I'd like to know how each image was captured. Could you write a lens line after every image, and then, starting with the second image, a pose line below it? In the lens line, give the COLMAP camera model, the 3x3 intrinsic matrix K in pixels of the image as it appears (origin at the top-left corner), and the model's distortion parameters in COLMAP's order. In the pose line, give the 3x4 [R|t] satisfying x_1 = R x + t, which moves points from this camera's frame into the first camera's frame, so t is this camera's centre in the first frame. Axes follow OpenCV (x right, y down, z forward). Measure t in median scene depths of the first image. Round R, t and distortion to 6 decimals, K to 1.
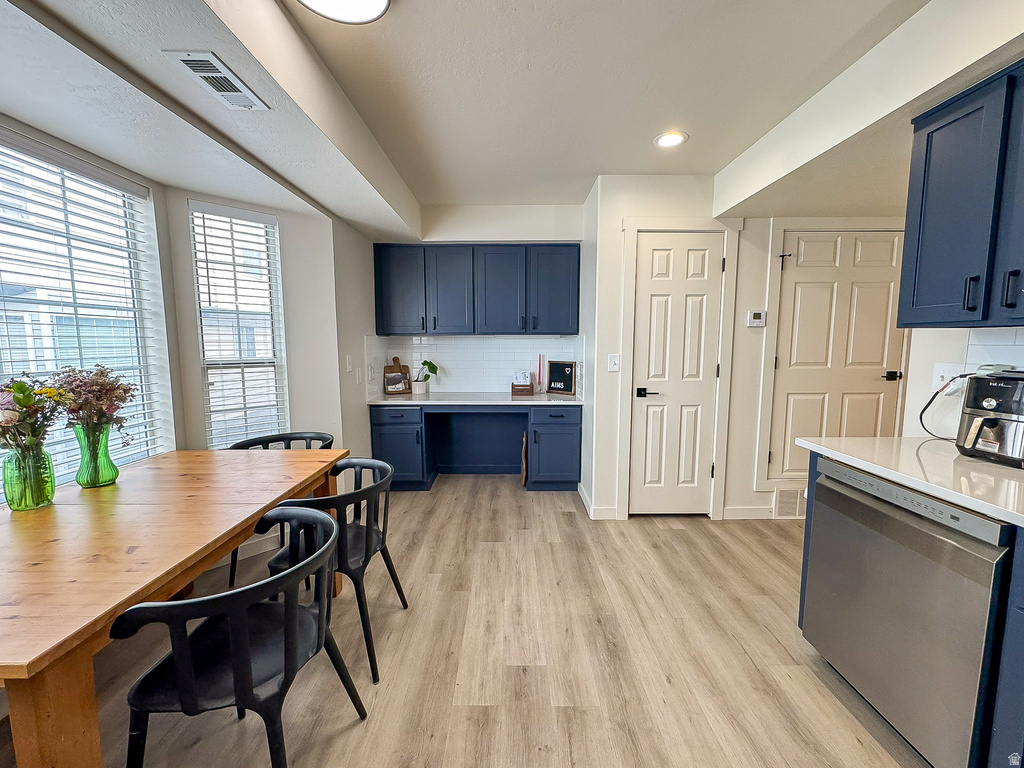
lens RADIAL K [[414.5, 0, 512.8], [0, 414.5, 383.3], [0, 0, 1]] dist [-0.001628, 0.000298]
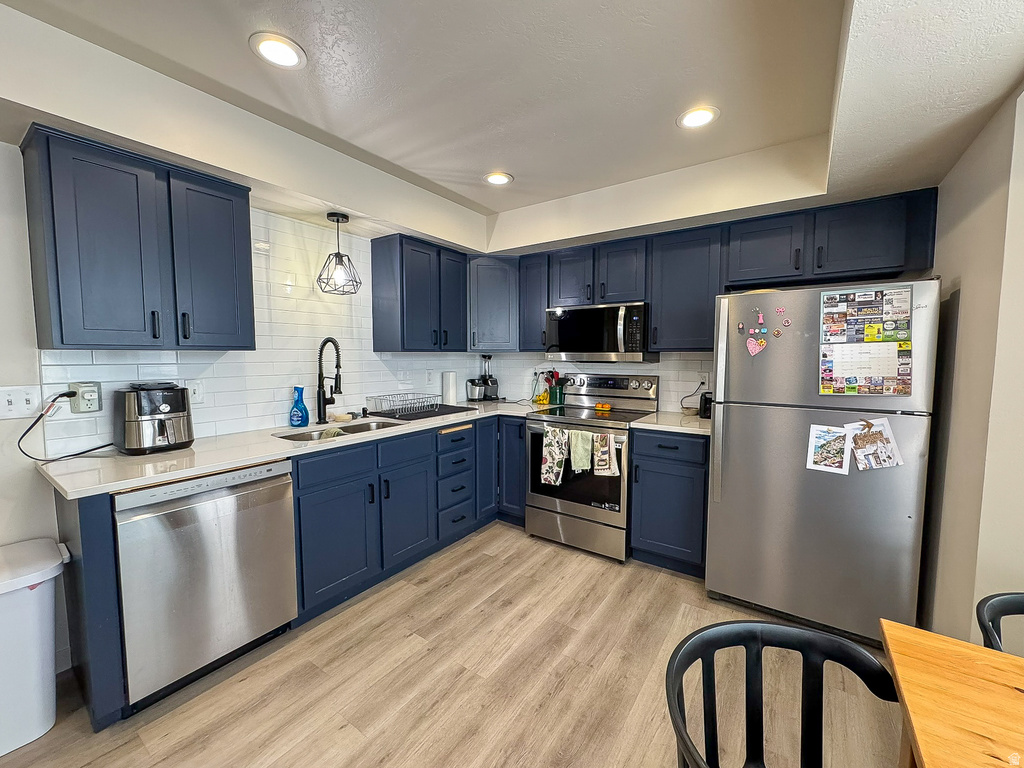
lens RADIAL K [[413.0, 0, 510.5], [0, 413.0, 384.2], [0, 0, 1]] dist [-0.003266, 0.000012]
pose [[-0.814393, -0.043046, 0.578715, -0.384414], [0.059386, 0.985828, 0.156898, -0.126207], [-0.577267, 0.162144, -0.800295, 1.049926]]
